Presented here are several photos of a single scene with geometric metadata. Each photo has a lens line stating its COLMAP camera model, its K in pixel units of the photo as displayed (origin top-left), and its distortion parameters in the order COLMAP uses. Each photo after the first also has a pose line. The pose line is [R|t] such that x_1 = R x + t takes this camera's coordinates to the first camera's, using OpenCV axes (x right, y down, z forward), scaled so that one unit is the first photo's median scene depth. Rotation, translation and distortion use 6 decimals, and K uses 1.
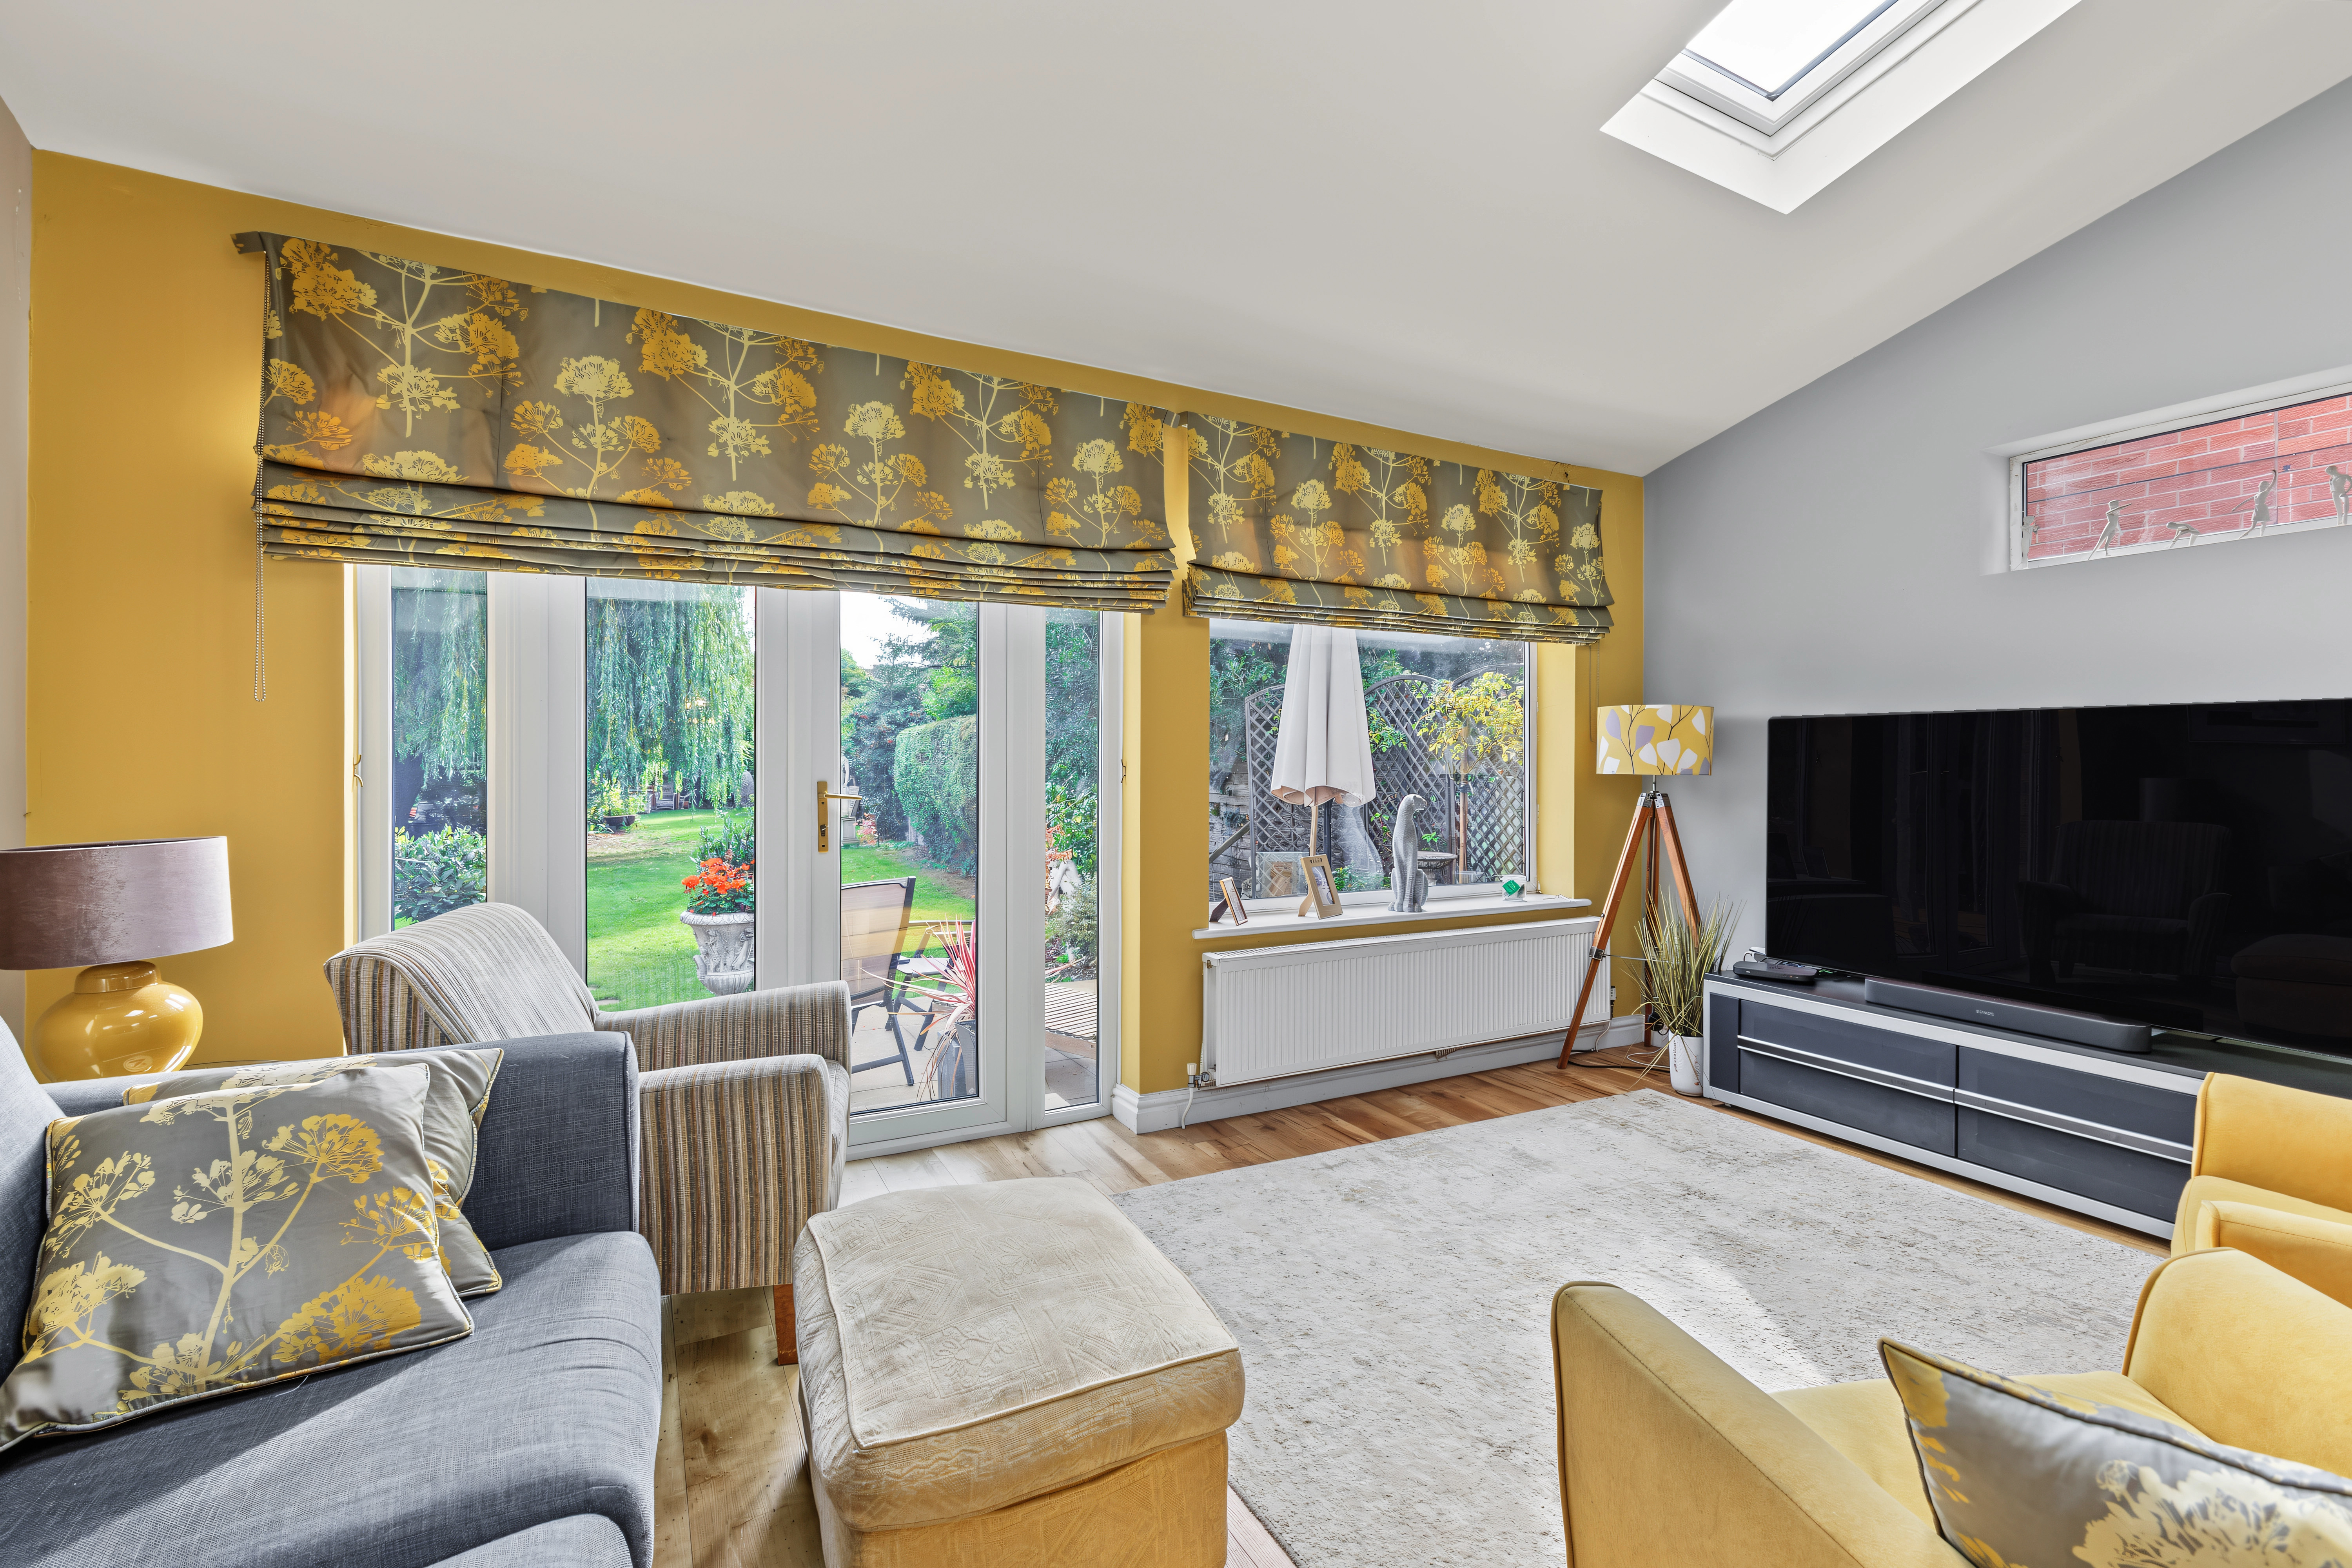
lens RADIAL K [[1016.0, 0, 1197.3], [0, 1016.0, 777.4], [0, 0, 1]] dist [0.001777, -0.000039]
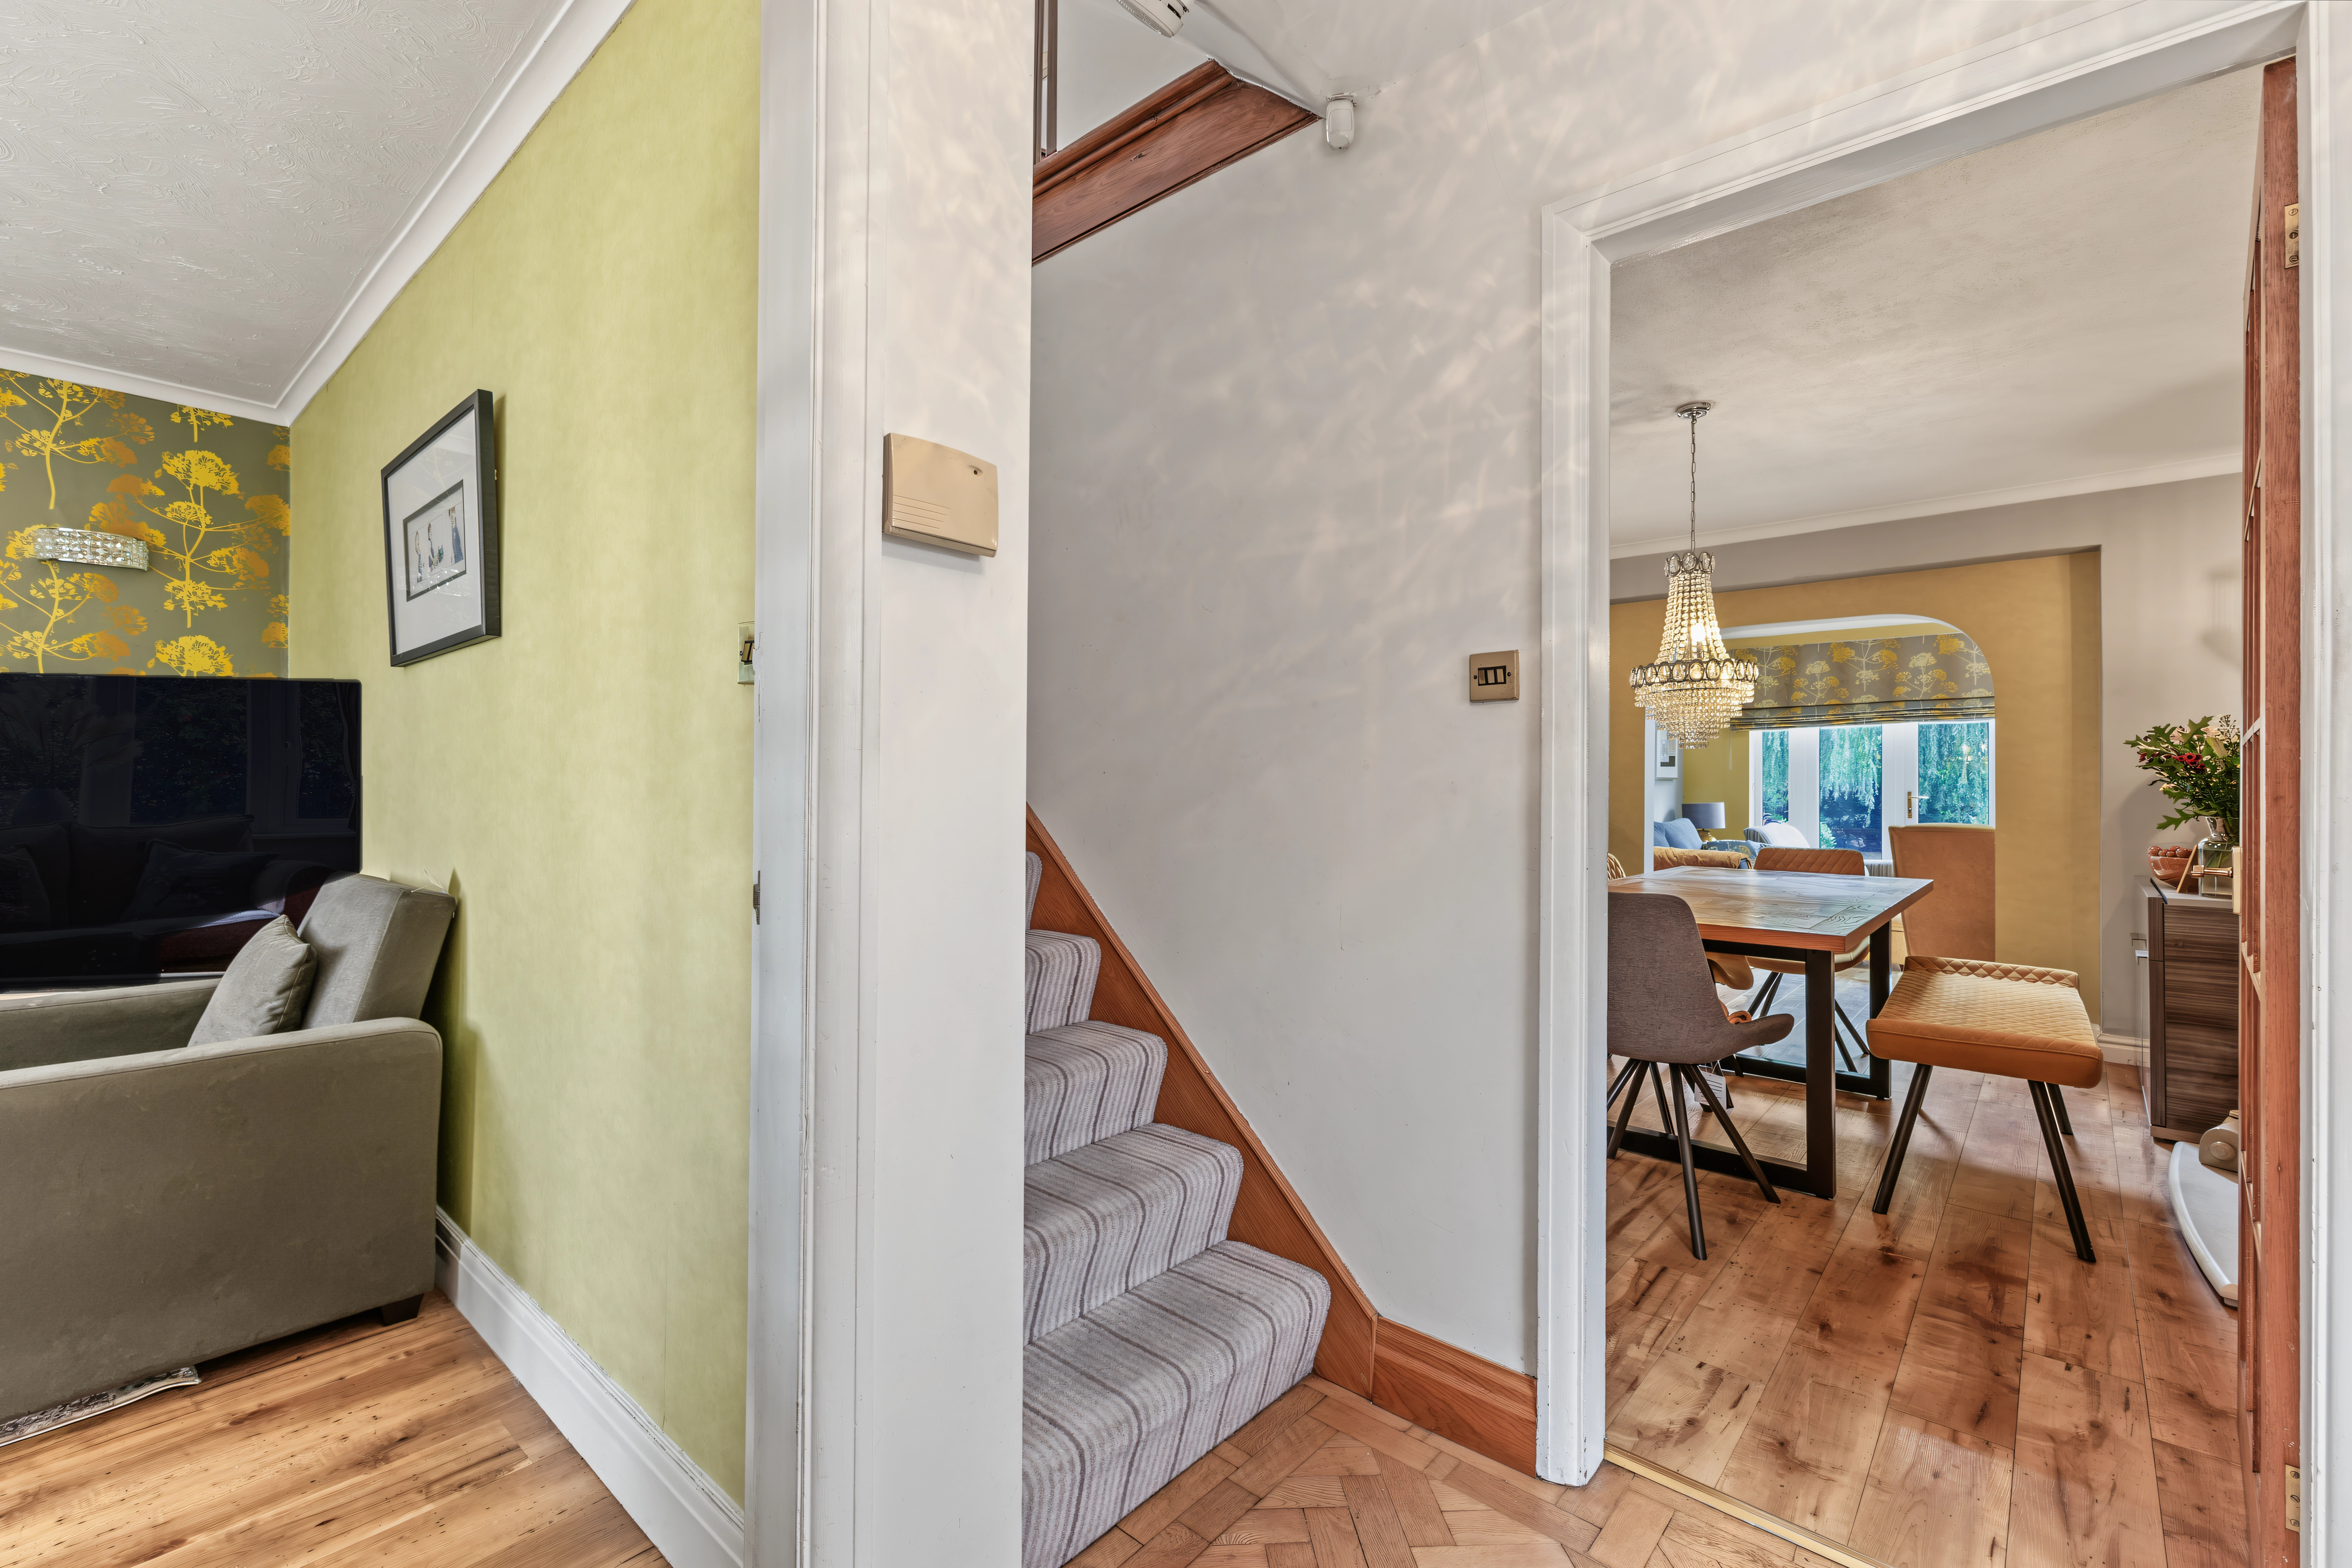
lens RADIAL K [[1016.0, 0, 1167.1], [0, 1016.0, 778.4], [0, 0, 1]] dist [0.001777, -0.000039]
pose [[0.340439, -0.001695, -0.940265, 1.802321], [-0.012518, 0.999902, -0.006335, 0.010051], [0.940183, 0.013927, 0.340384, -2.114465]]
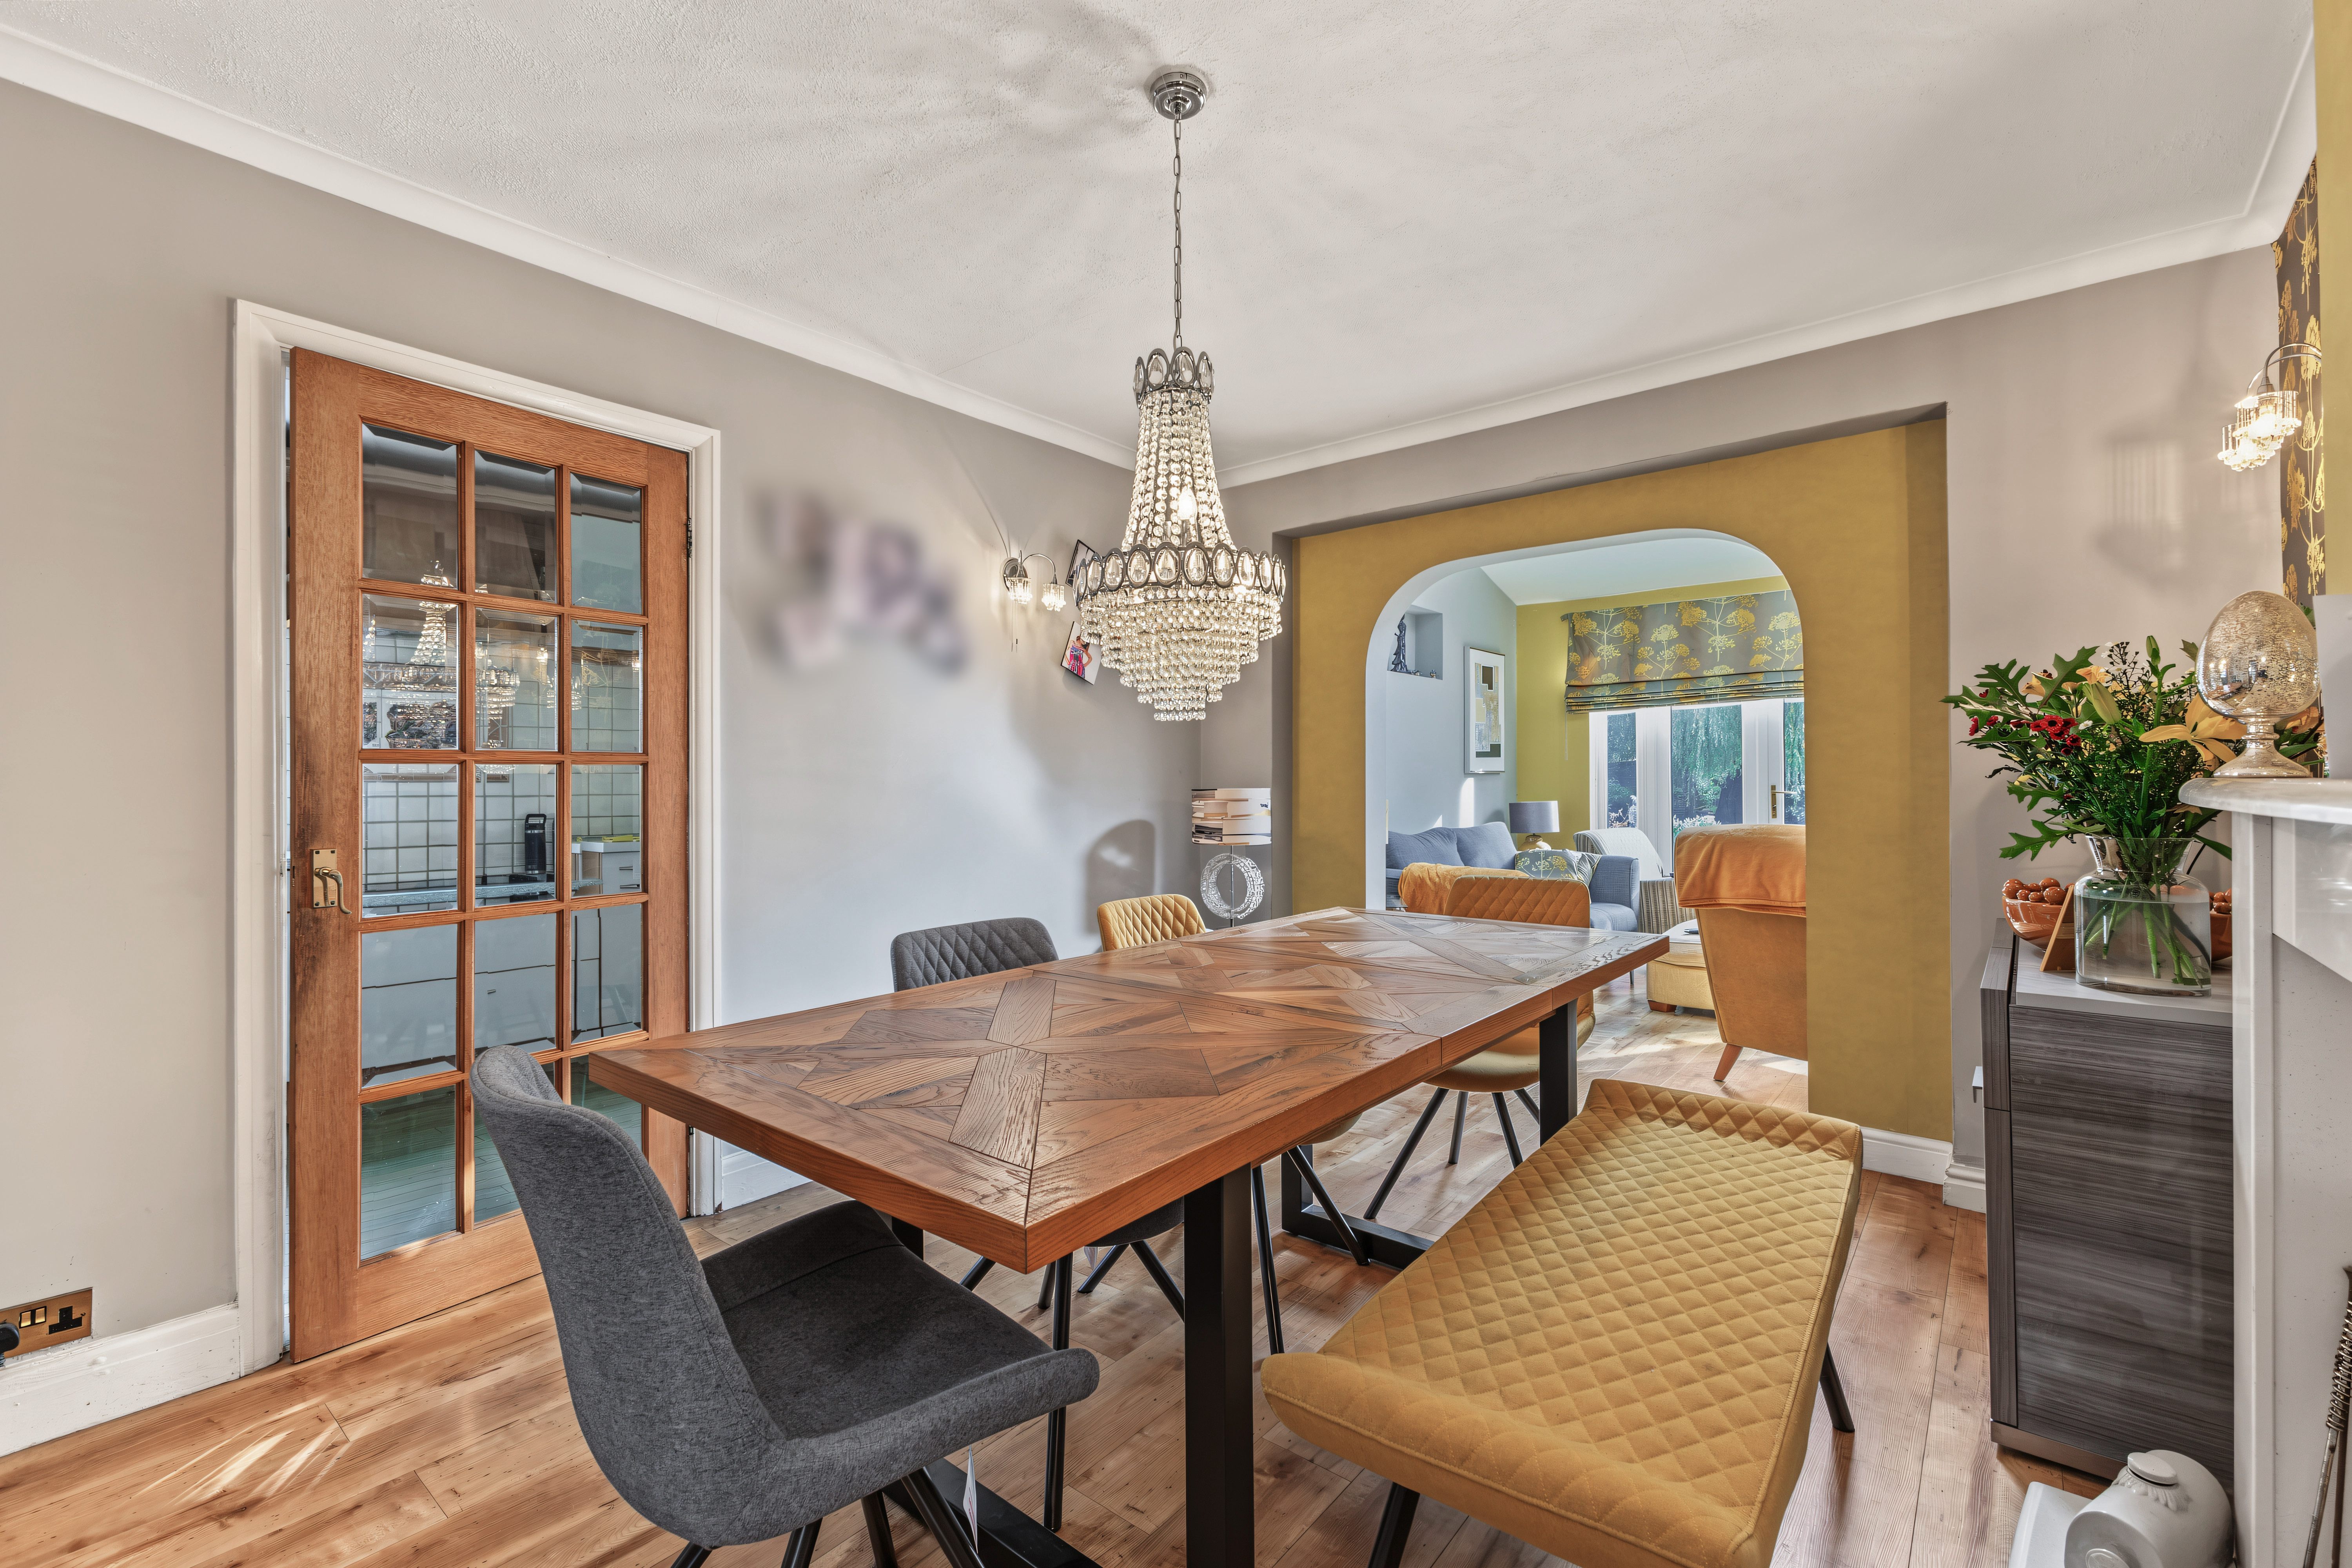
lens RADIAL K [[1016.0, 0, 1180.4], [0, 1016.0, 777.6], [0, 0, 1]] dist [0.001777, -0.000039]
pose [[0.375882, -0.004656, -0.926656, 1.412189], [-0.000547, 0.999986, -0.005246, -0.002137], [0.926667, 0.002478, 0.375875, -1.185590]]
